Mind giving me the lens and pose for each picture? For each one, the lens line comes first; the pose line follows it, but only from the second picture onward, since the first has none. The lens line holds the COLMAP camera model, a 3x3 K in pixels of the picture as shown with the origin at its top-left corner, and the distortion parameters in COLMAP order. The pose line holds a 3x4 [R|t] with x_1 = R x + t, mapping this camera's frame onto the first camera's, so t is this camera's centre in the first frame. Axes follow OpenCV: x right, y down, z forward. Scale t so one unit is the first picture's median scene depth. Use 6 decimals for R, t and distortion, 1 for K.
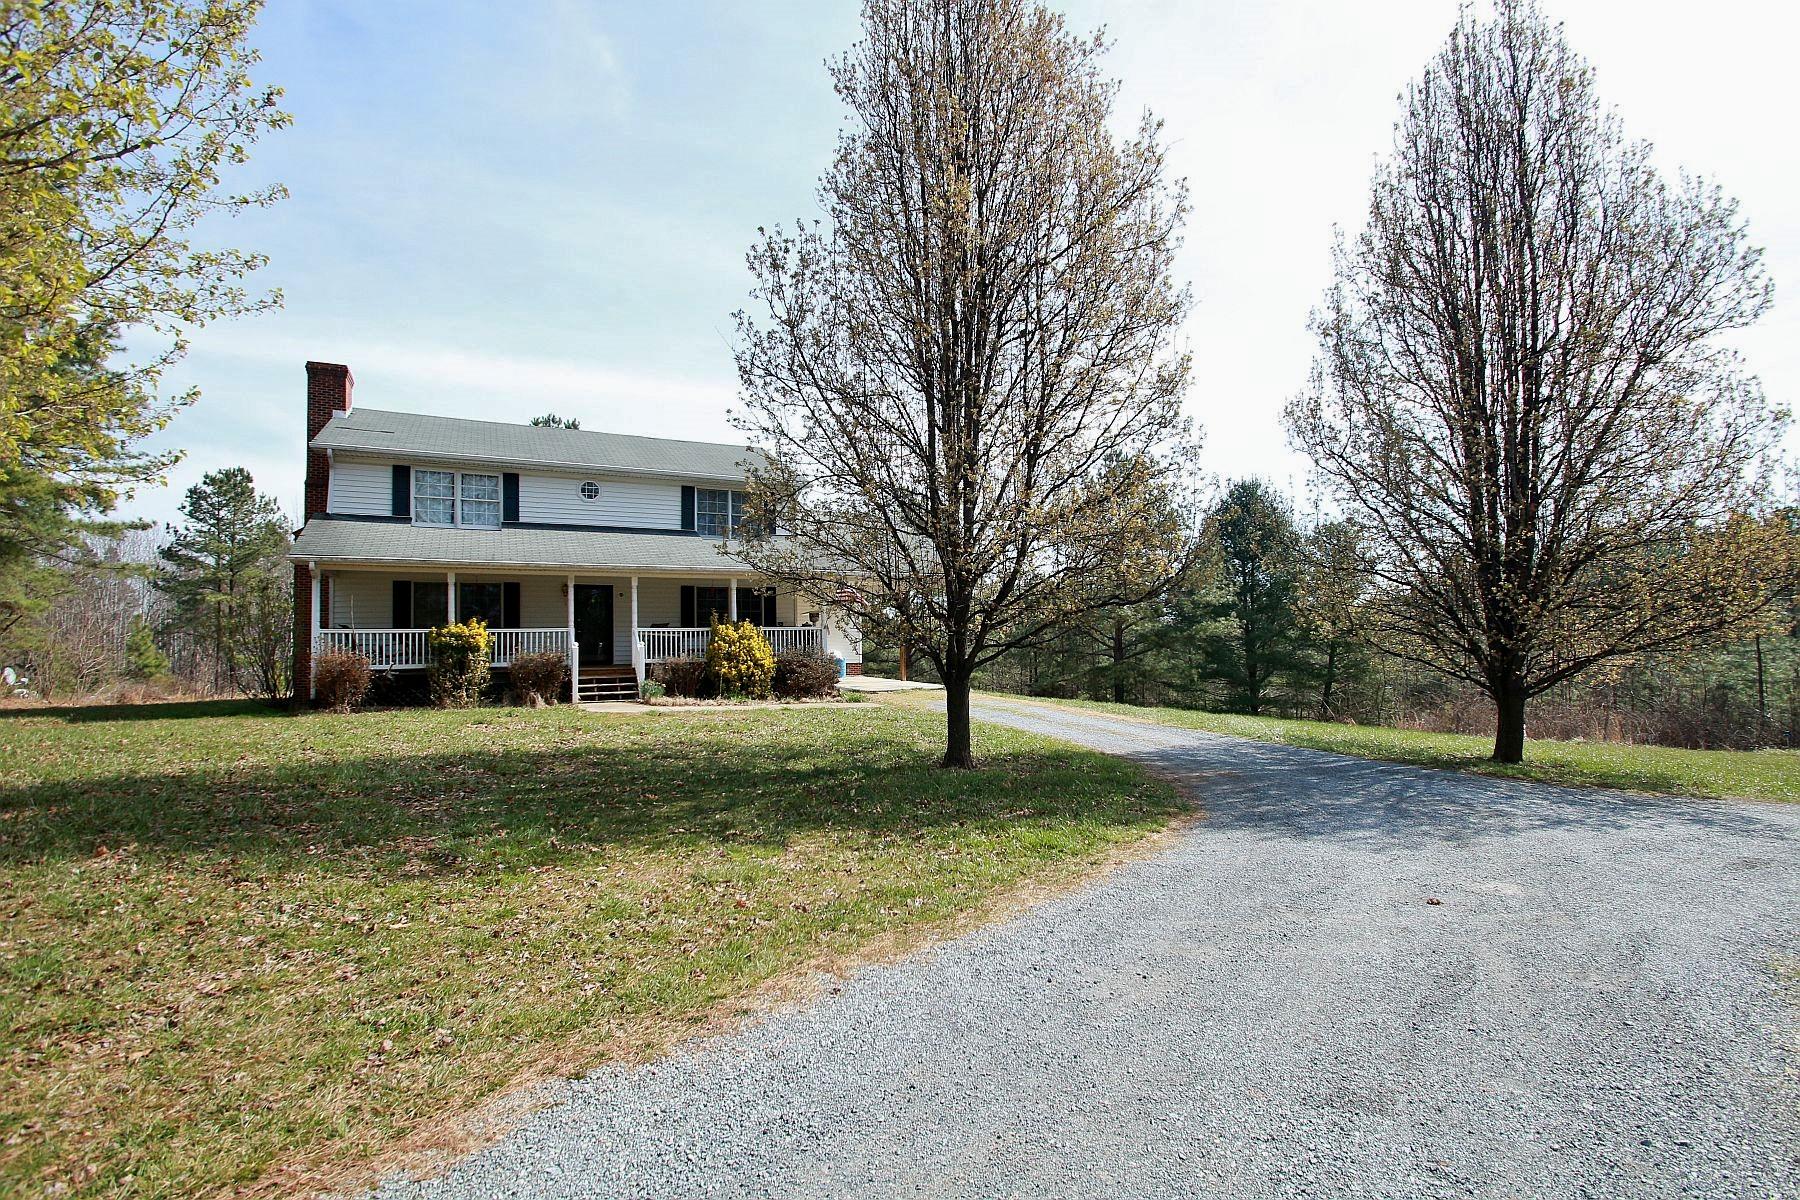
lens RADIAL K [[838.6, 0, 904.2], [0, 838.6, 624.0], [0, 0, 1]] dist [0.003675, -0.016042]
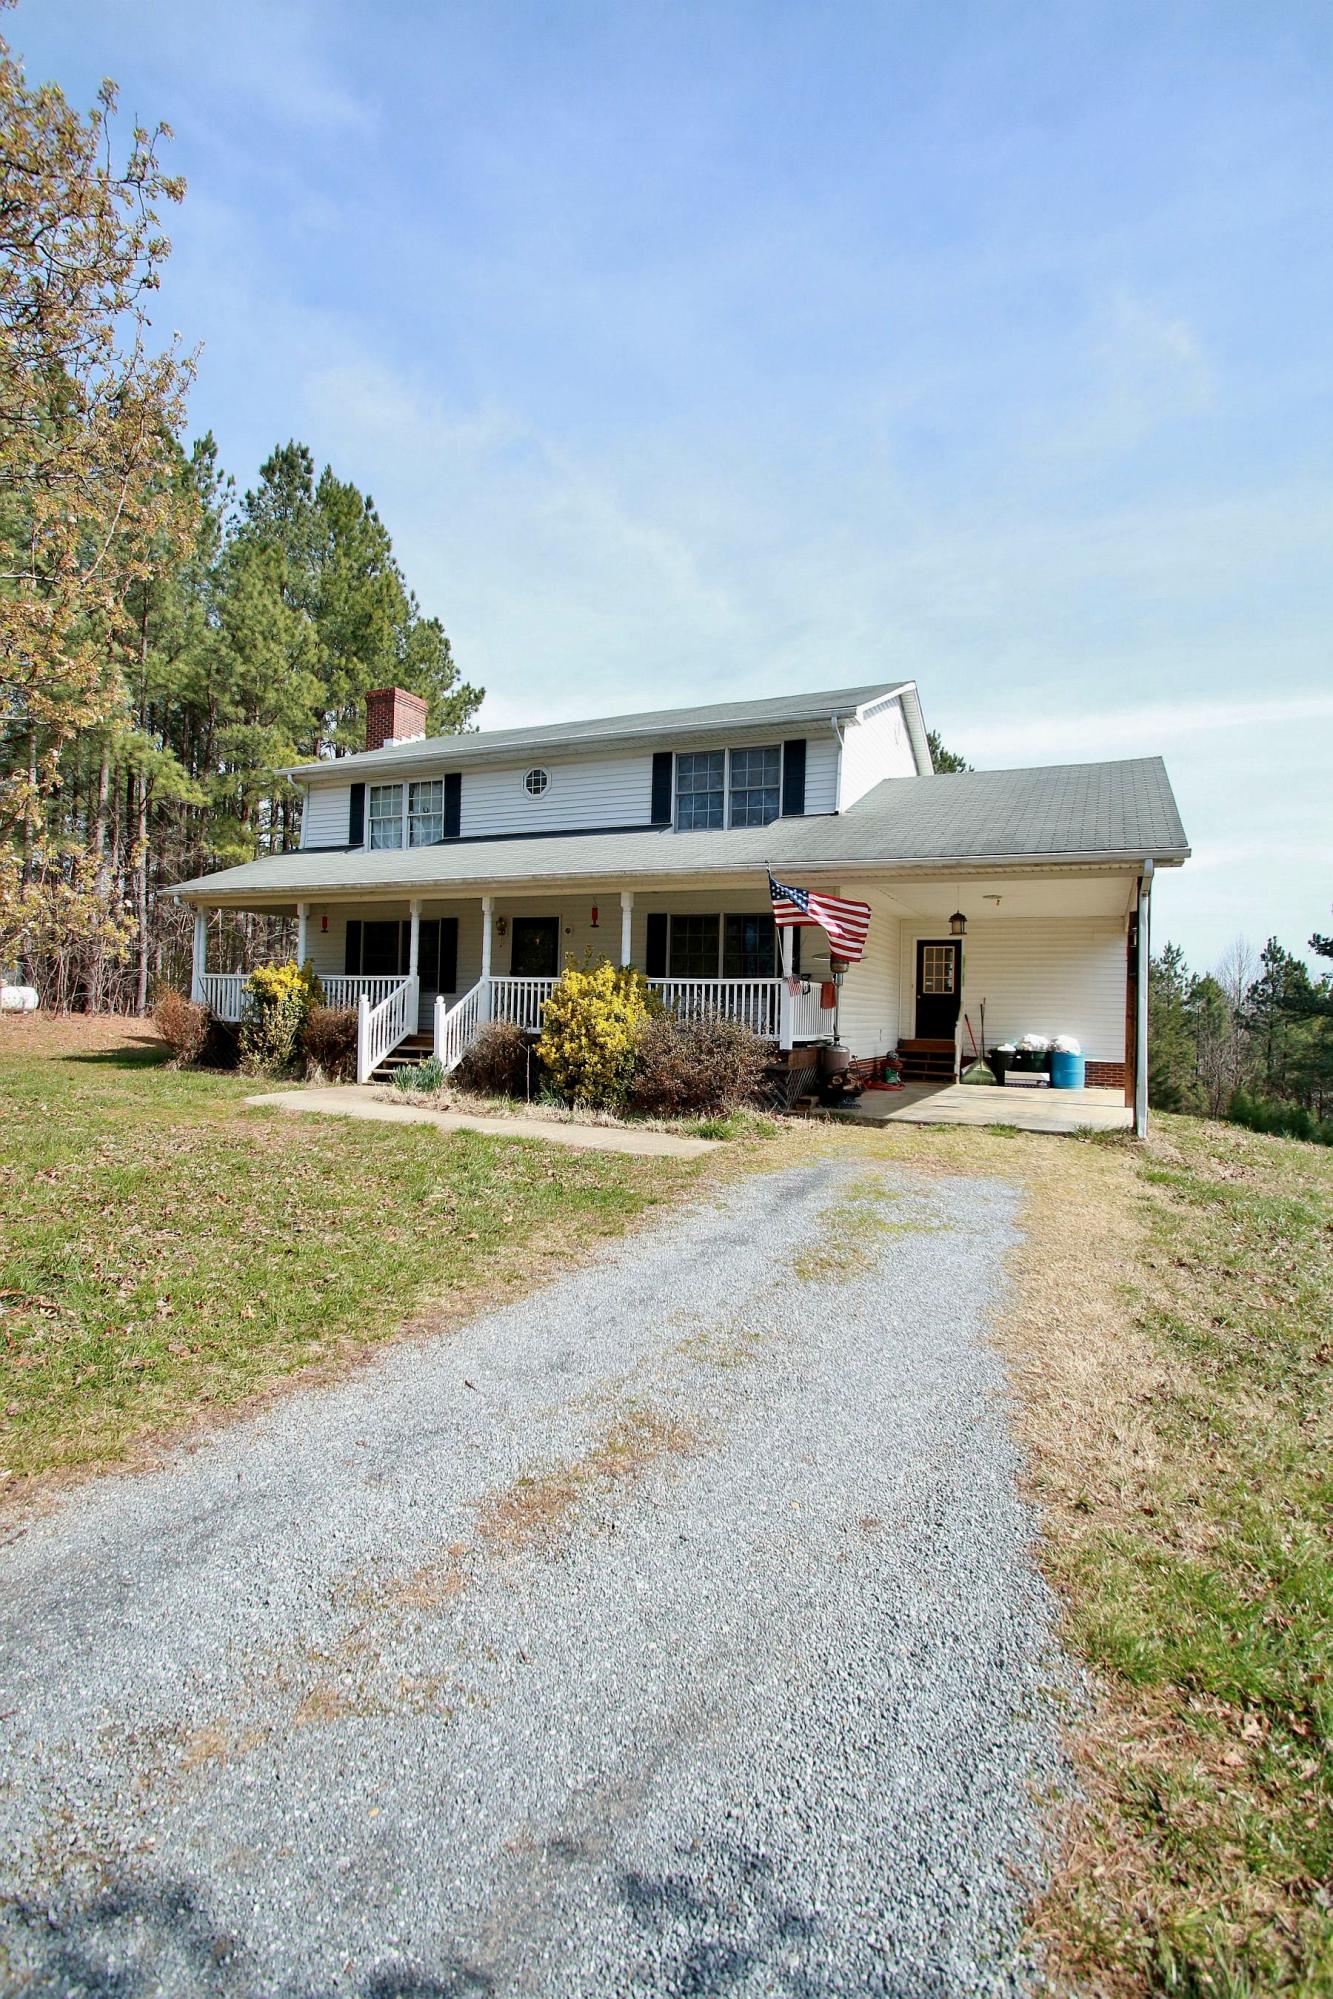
lens RADIAL K [[931.3, 0, 666.5], [0, 931.3, 999.5], [0, 0, 1]] dist [0.003675, -0.016042]
pose [[0.629509, 0.025501, -0.776575, 0.307834], [-0.009460, 0.999639, 0.025157, 0.002611], [0.776936, -0.008491, 0.629523, 0.594423]]
